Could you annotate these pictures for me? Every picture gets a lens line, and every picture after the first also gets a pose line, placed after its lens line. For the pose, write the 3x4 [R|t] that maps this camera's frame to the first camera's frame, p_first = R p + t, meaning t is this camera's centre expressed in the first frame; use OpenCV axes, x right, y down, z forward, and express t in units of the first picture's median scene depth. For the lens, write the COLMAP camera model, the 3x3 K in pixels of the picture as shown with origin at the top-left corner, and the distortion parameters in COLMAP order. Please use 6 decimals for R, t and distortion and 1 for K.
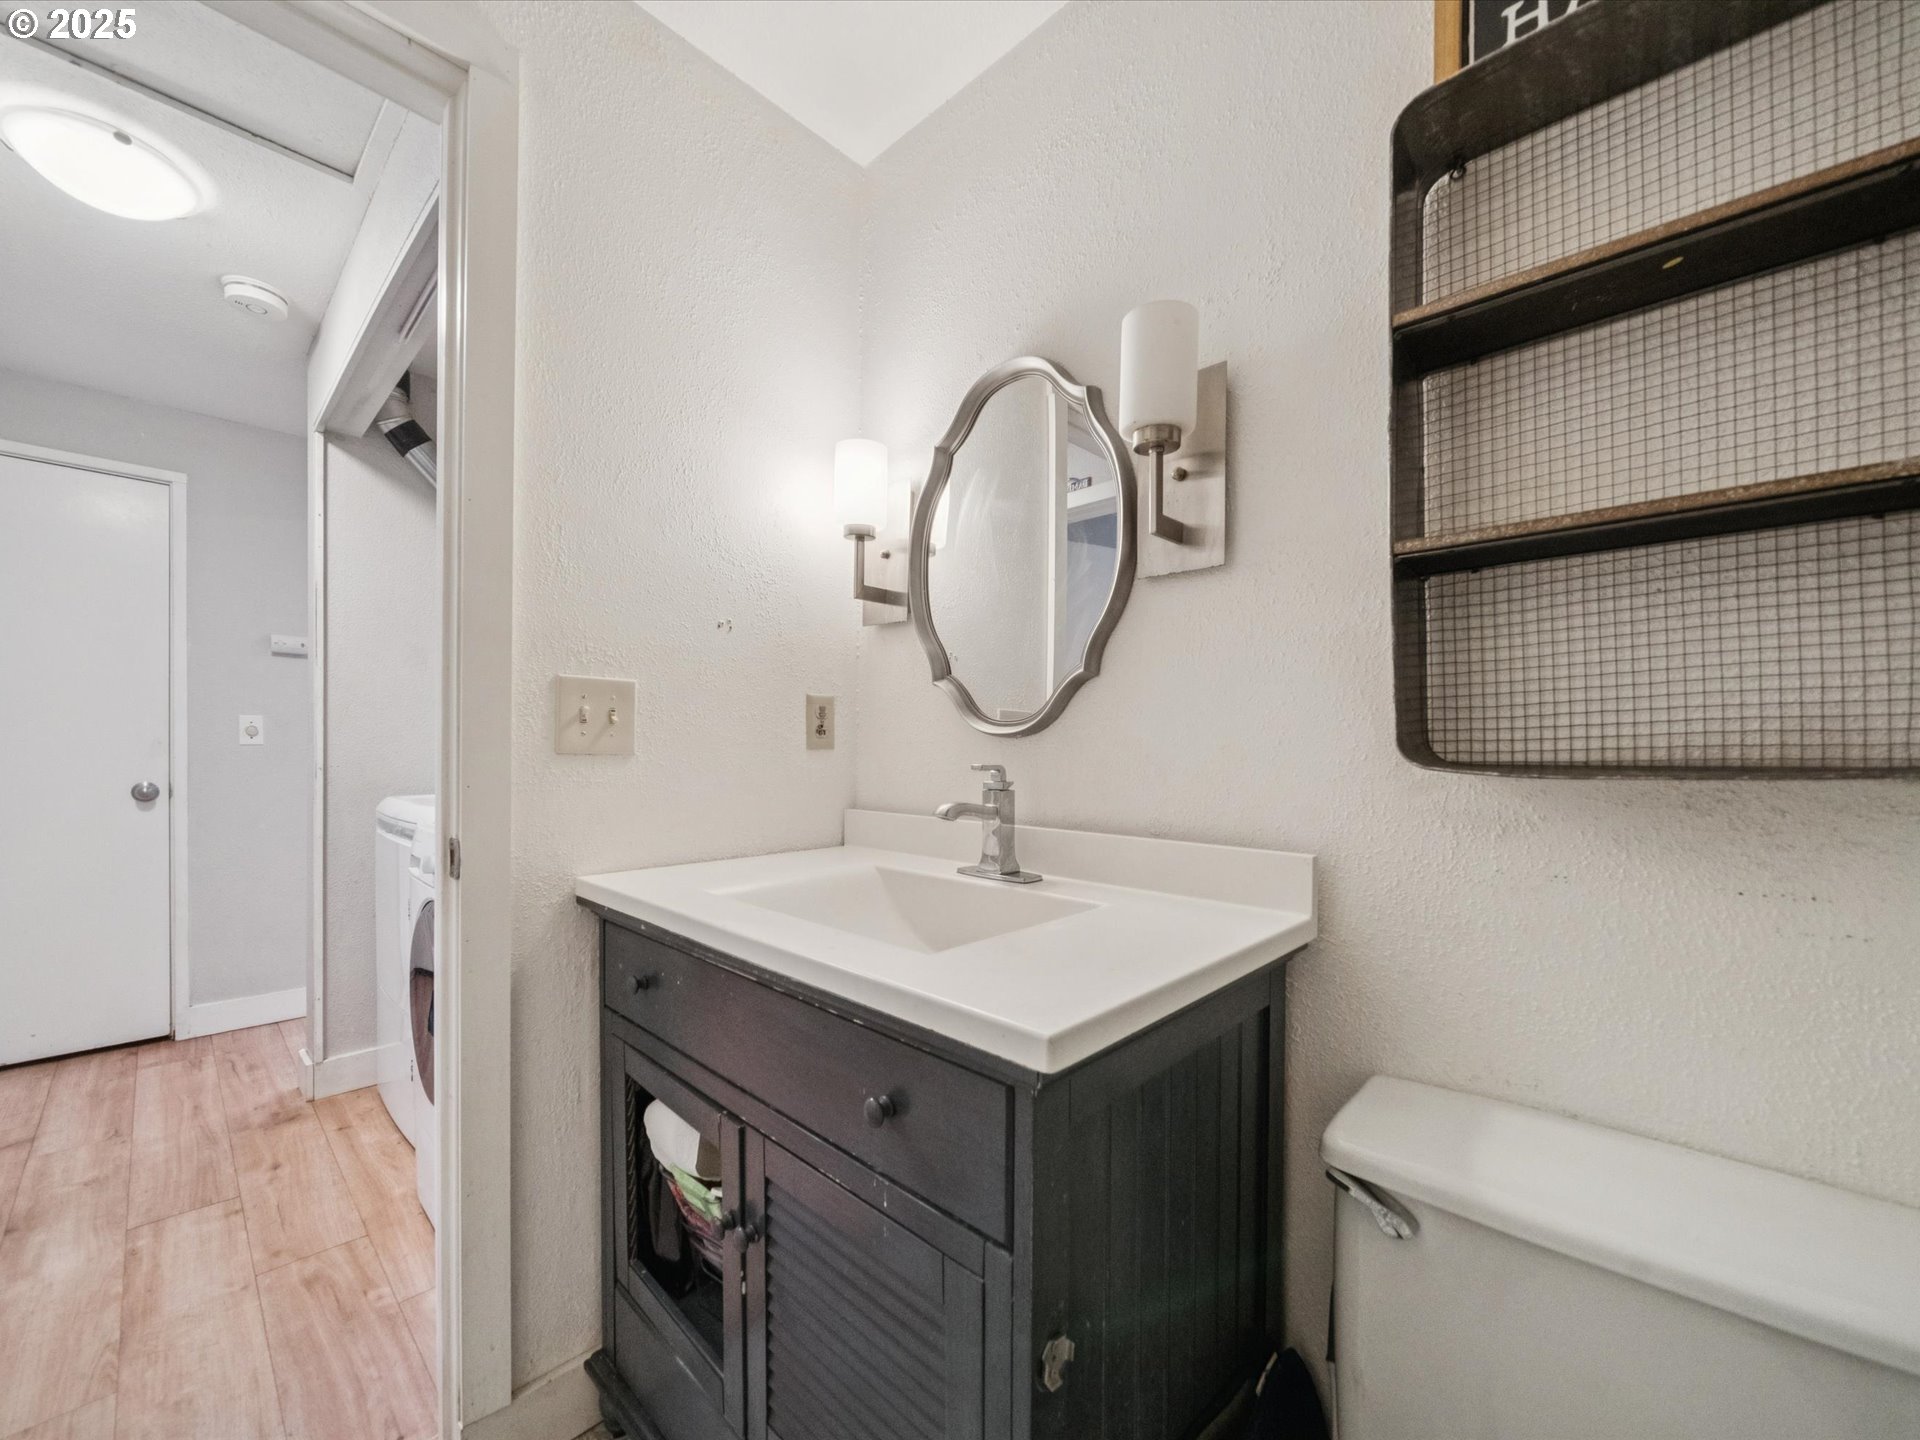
lens RADIAL K [[760.7, 0, 960.6], [0, 760.7, 751.3], [0, 0, 1]] dist [-0.003183, -0.000392]
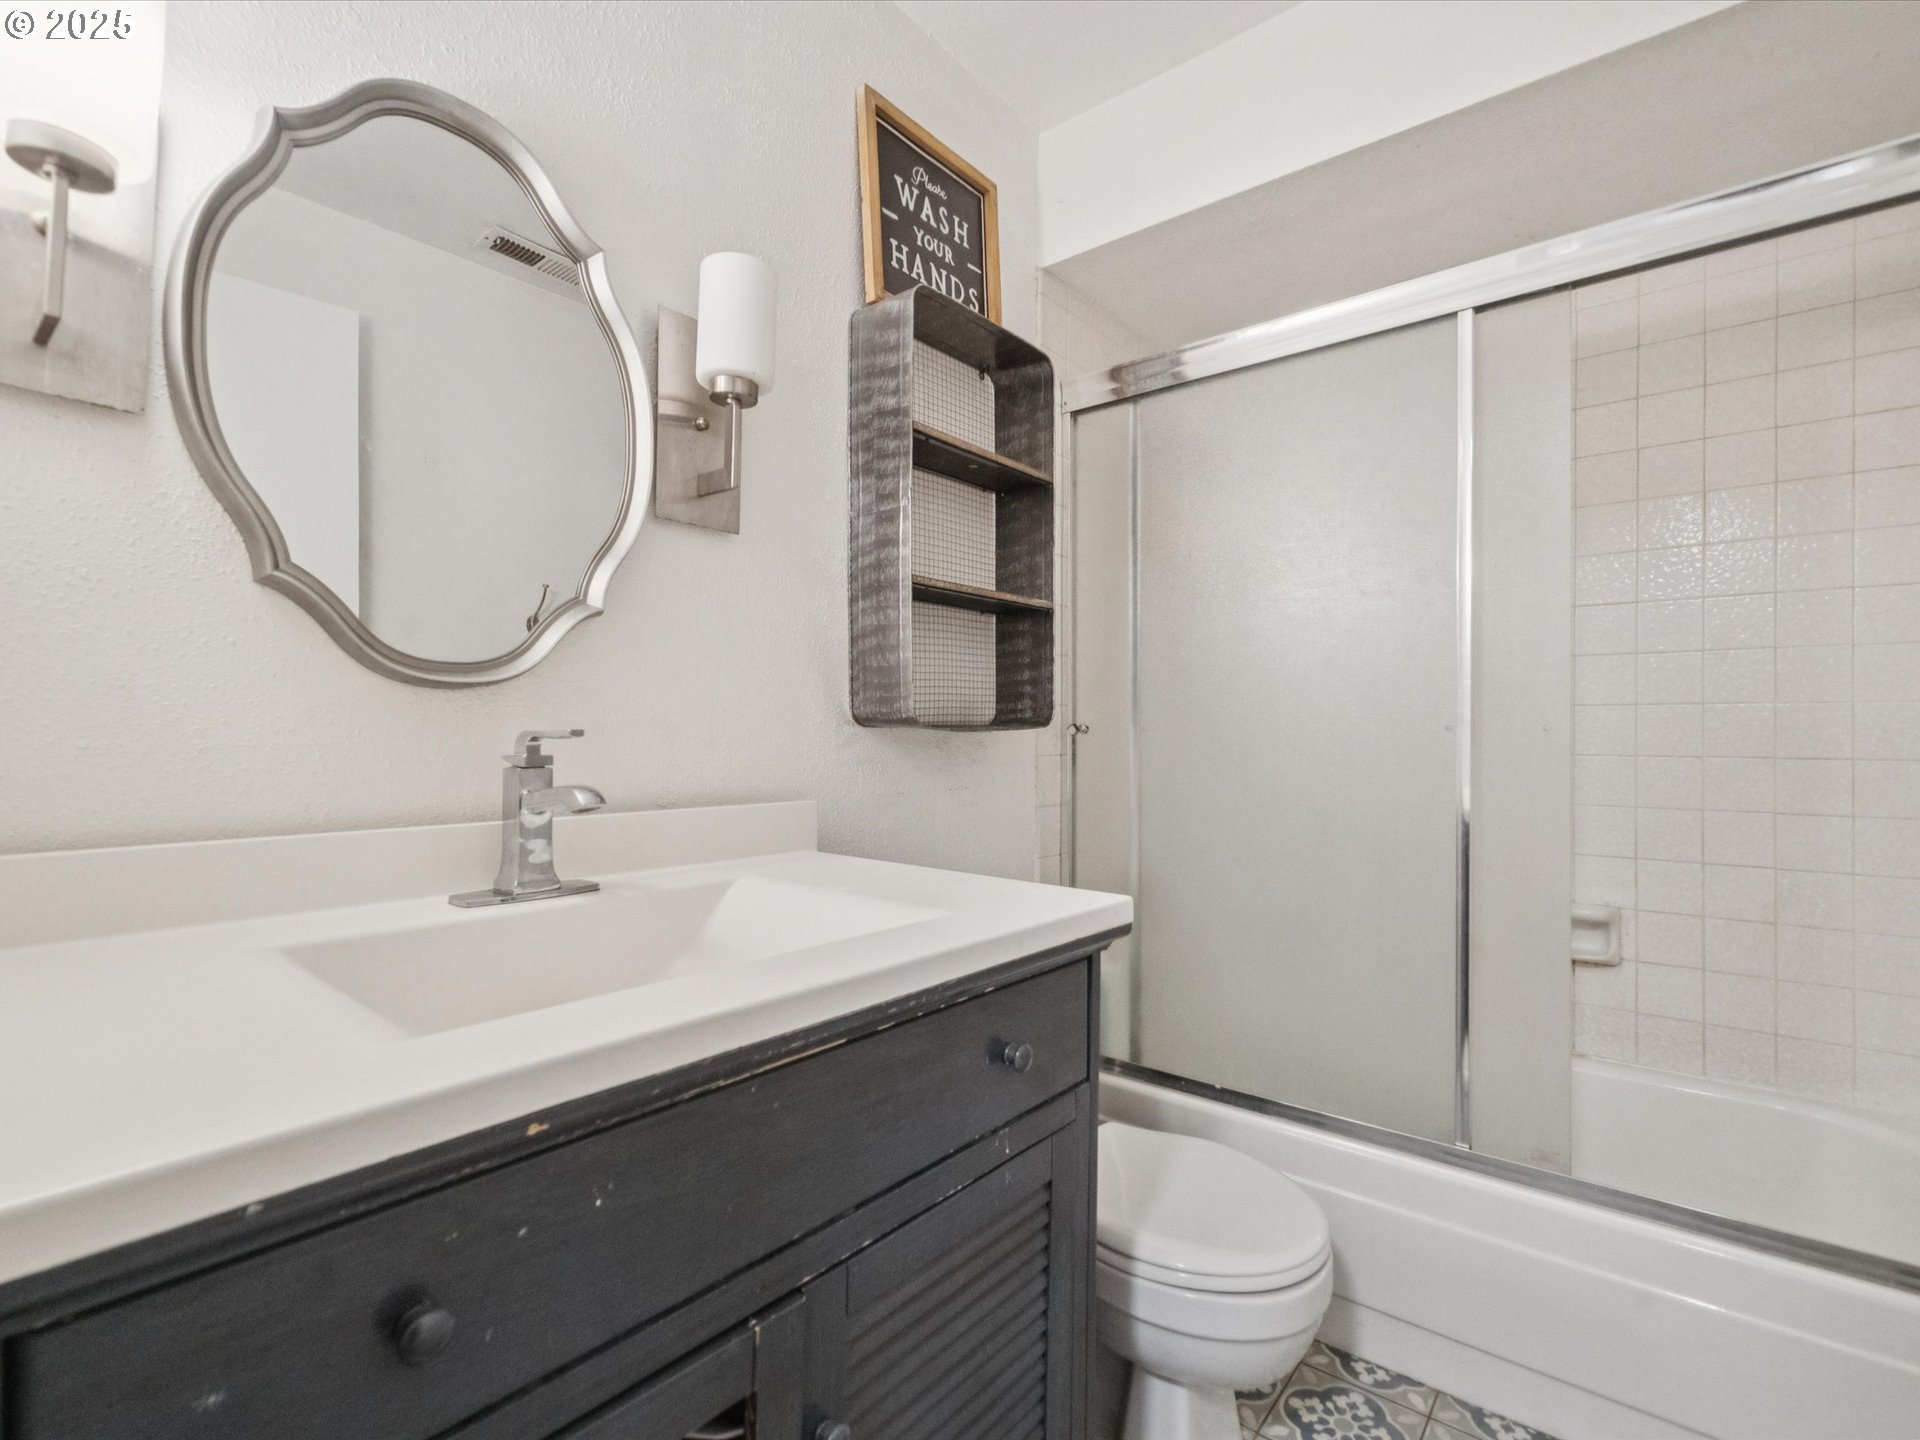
lens RADIAL K [[831.5, 0, 954.4], [0, 831.5, 737.0], [0, 0, 1]] dist [-0.000173, -0.000126]
pose [[-0.020608, -0.014997, 0.999675, -1.013797], [0.003433, 0.999881, 0.015071, 0.017871], [-0.999782, 0.003743, -0.020554, 0.916211]]
